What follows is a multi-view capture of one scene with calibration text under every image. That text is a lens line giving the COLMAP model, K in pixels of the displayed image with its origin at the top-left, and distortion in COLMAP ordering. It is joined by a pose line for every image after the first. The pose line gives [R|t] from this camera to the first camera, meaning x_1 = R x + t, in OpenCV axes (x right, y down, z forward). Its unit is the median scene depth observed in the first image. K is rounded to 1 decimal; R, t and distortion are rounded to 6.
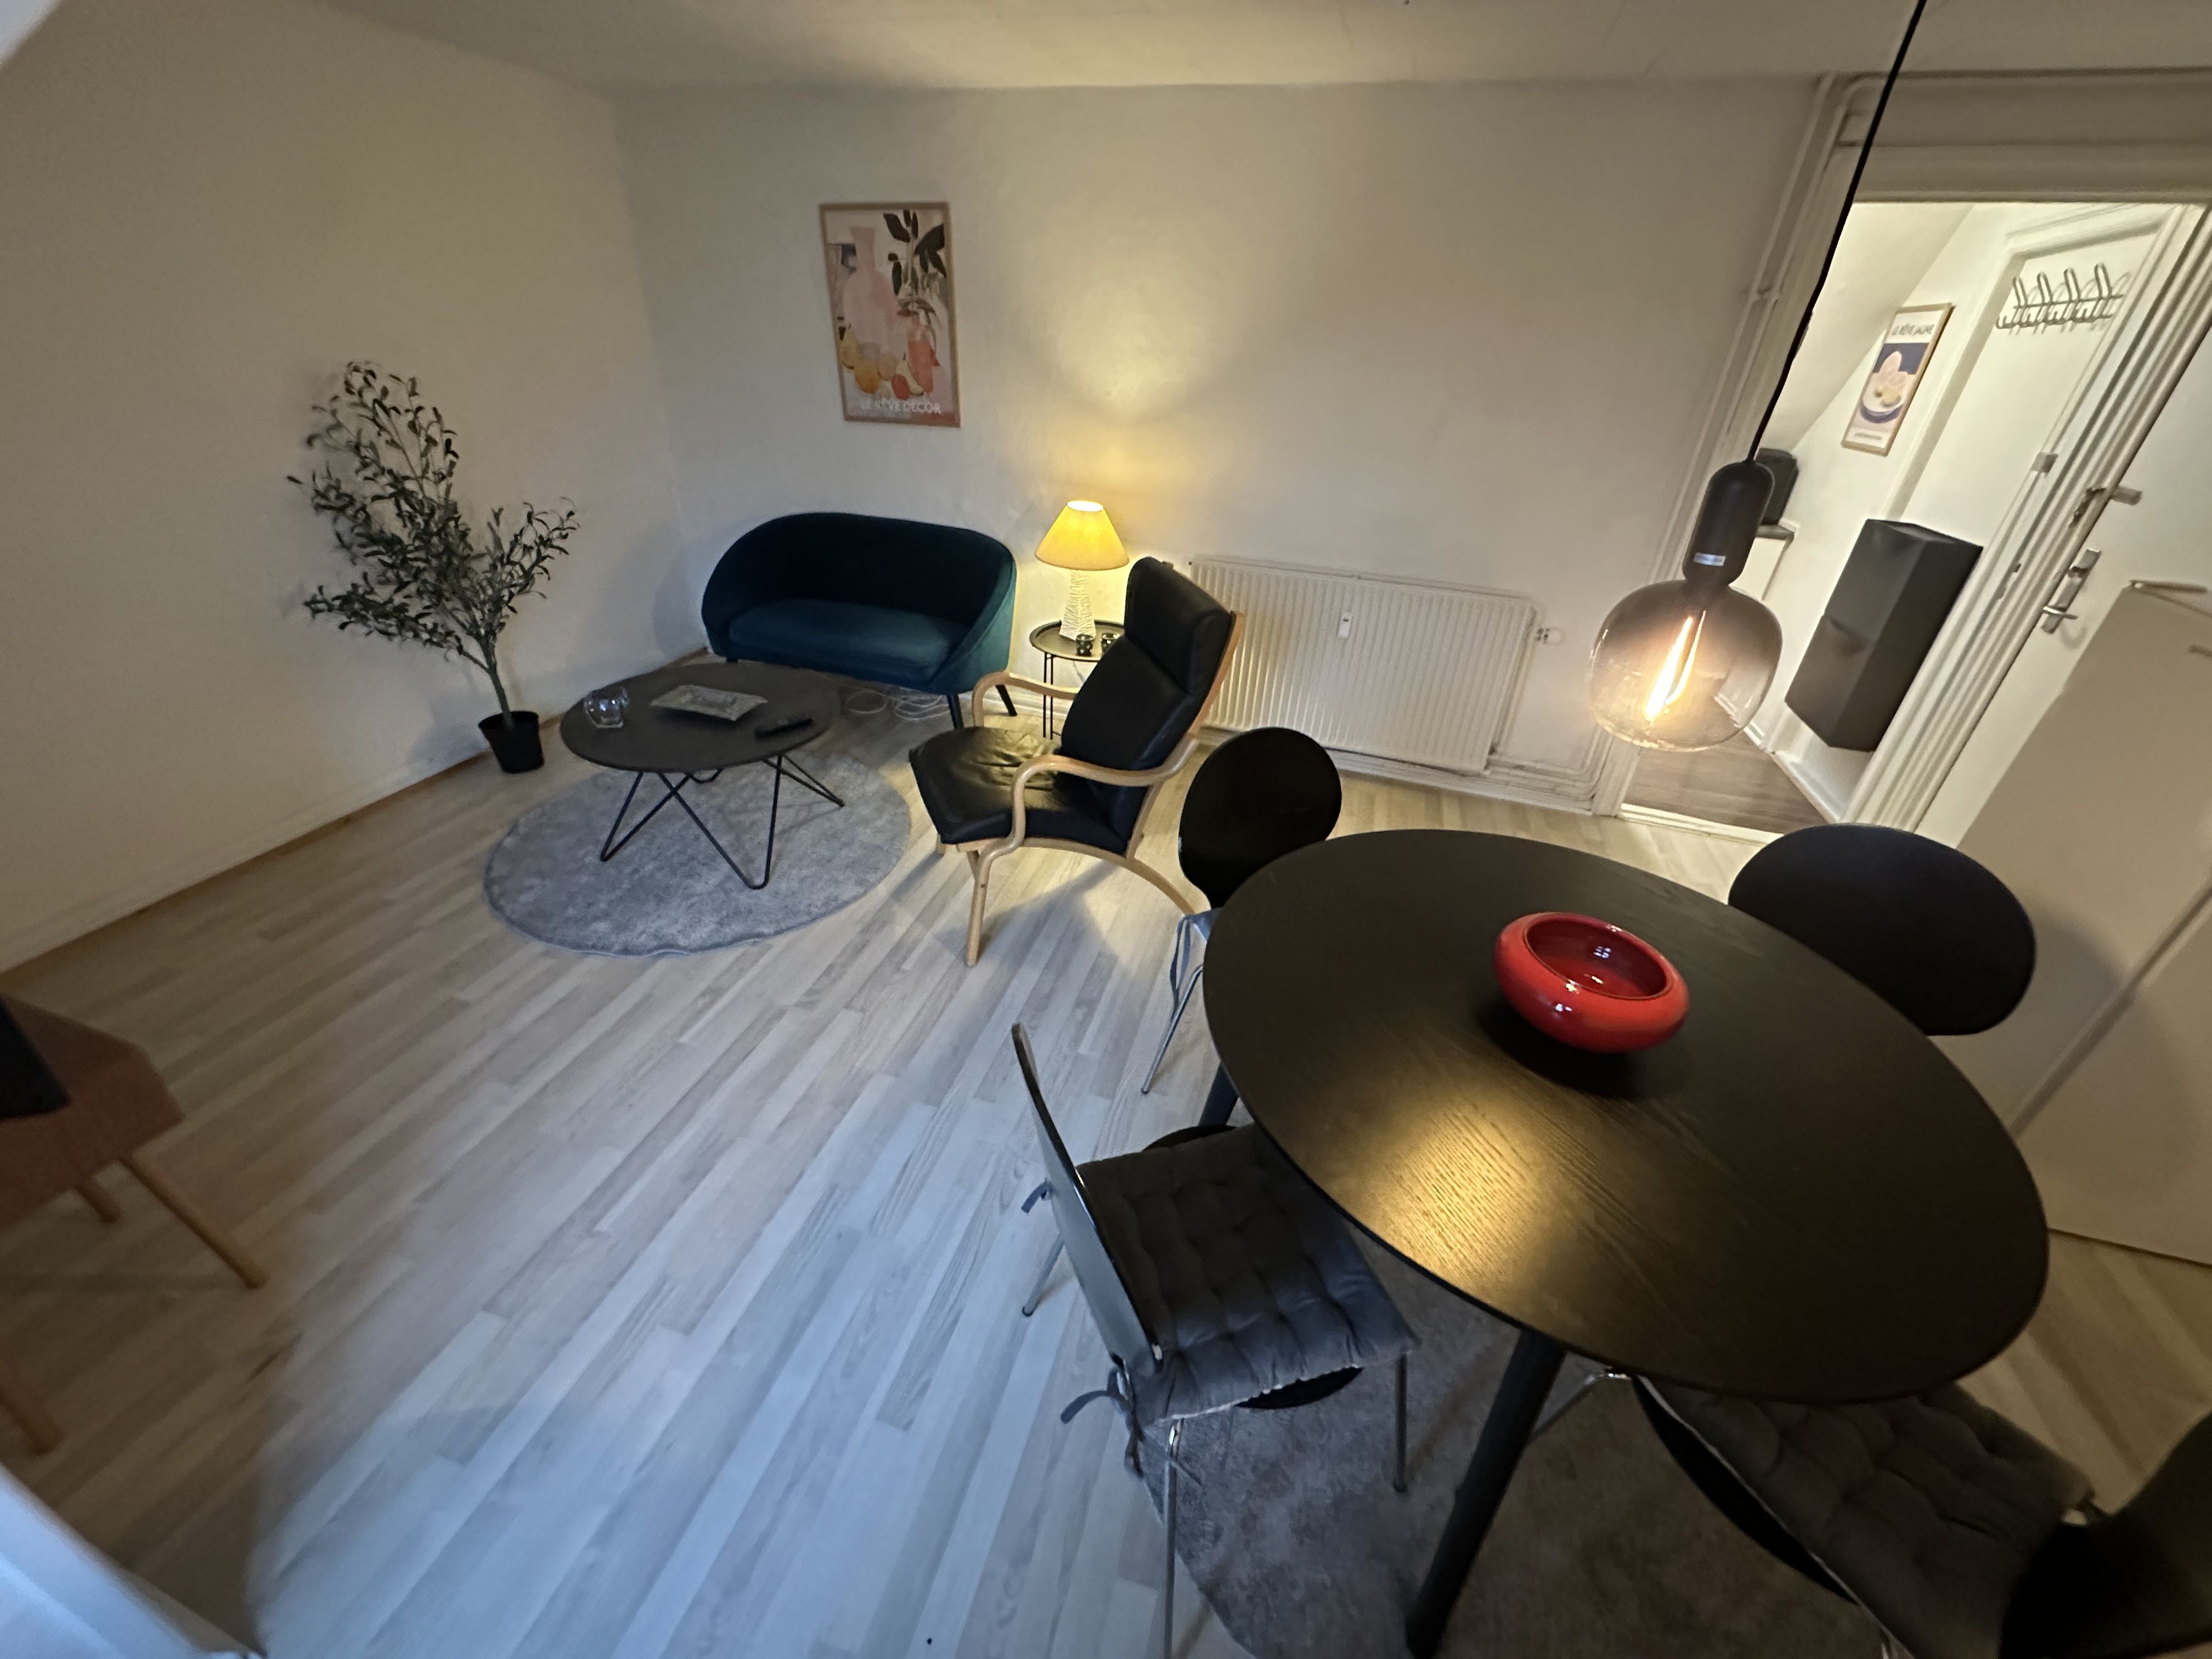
lens RADIAL K [[888.2, 0, 1102.5], [0, 888.2, 846.6], [0, 0, 1]] dist [-0.001599, 0.000692]
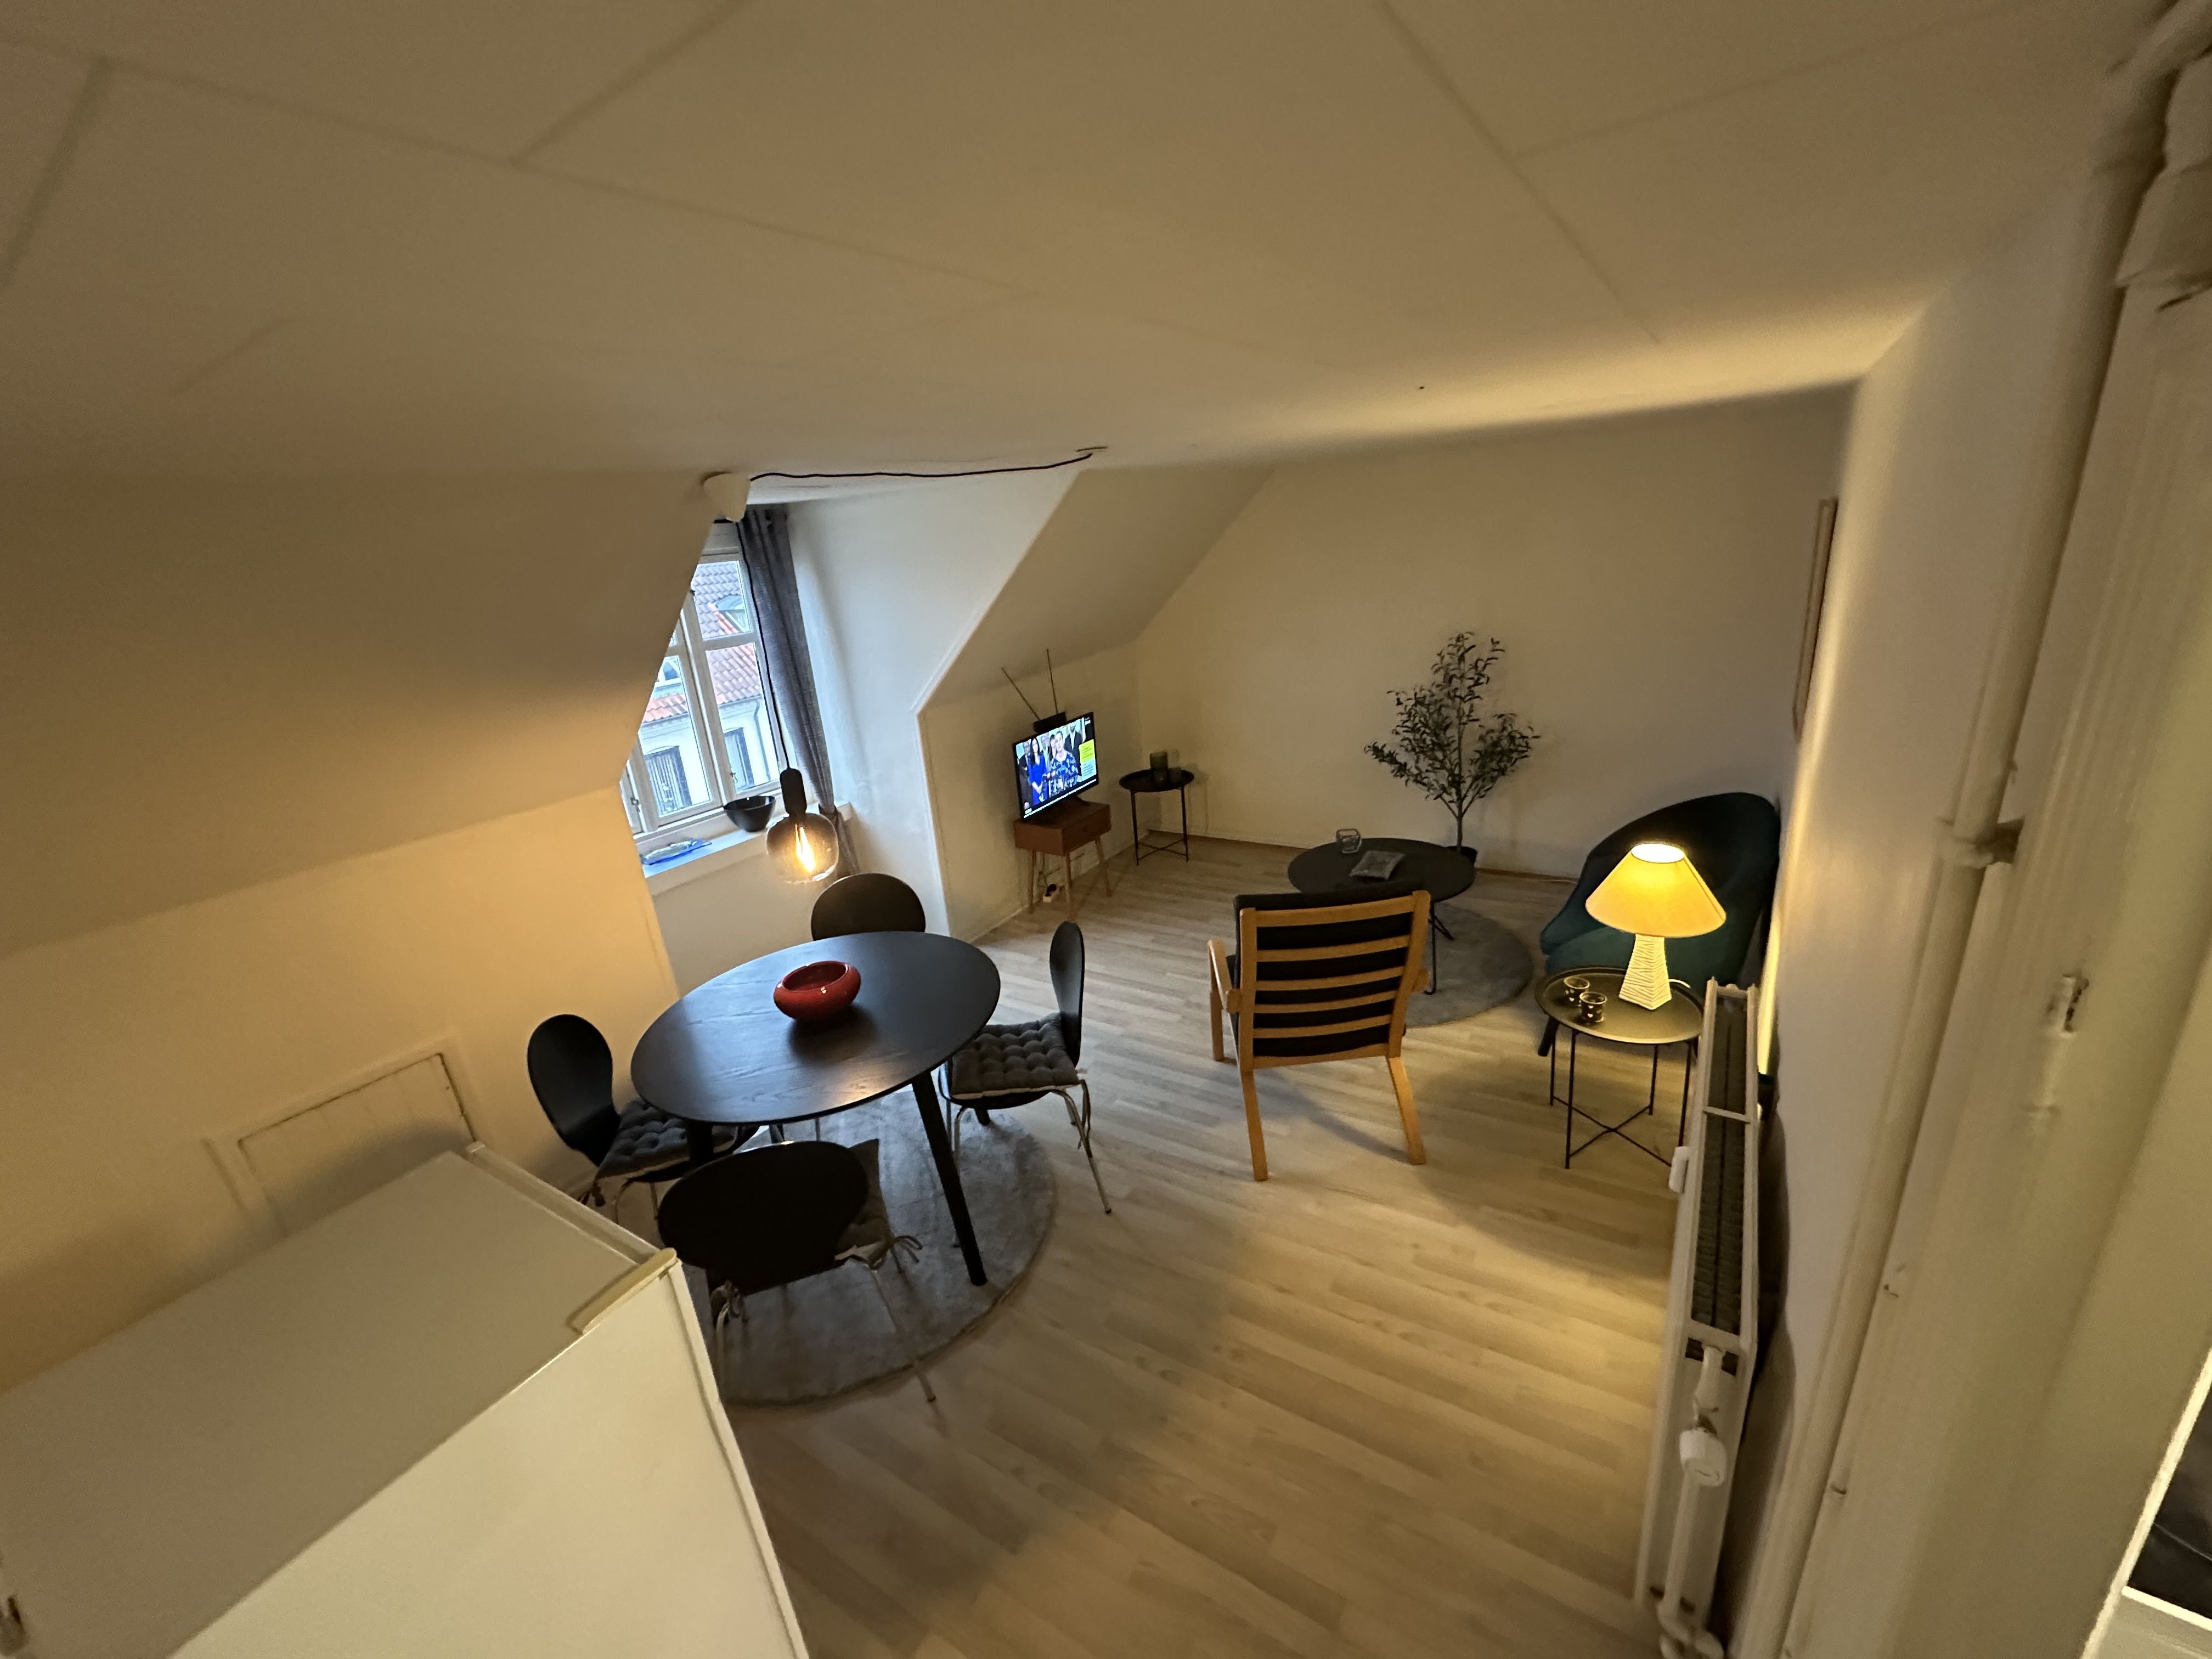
lens RADIAL K [[888.2, 0, 1110.1], [0, 888.2, 833.5], [0, 0, 1]] dist [-0.001599, 0.000692]
pose [[-0.290145, 0.297557, -0.909547, 1.226141], [-0.410247, 0.819996, 0.399130, -0.746973], [0.864588, 0.488944, -0.115846, 0.928464]]
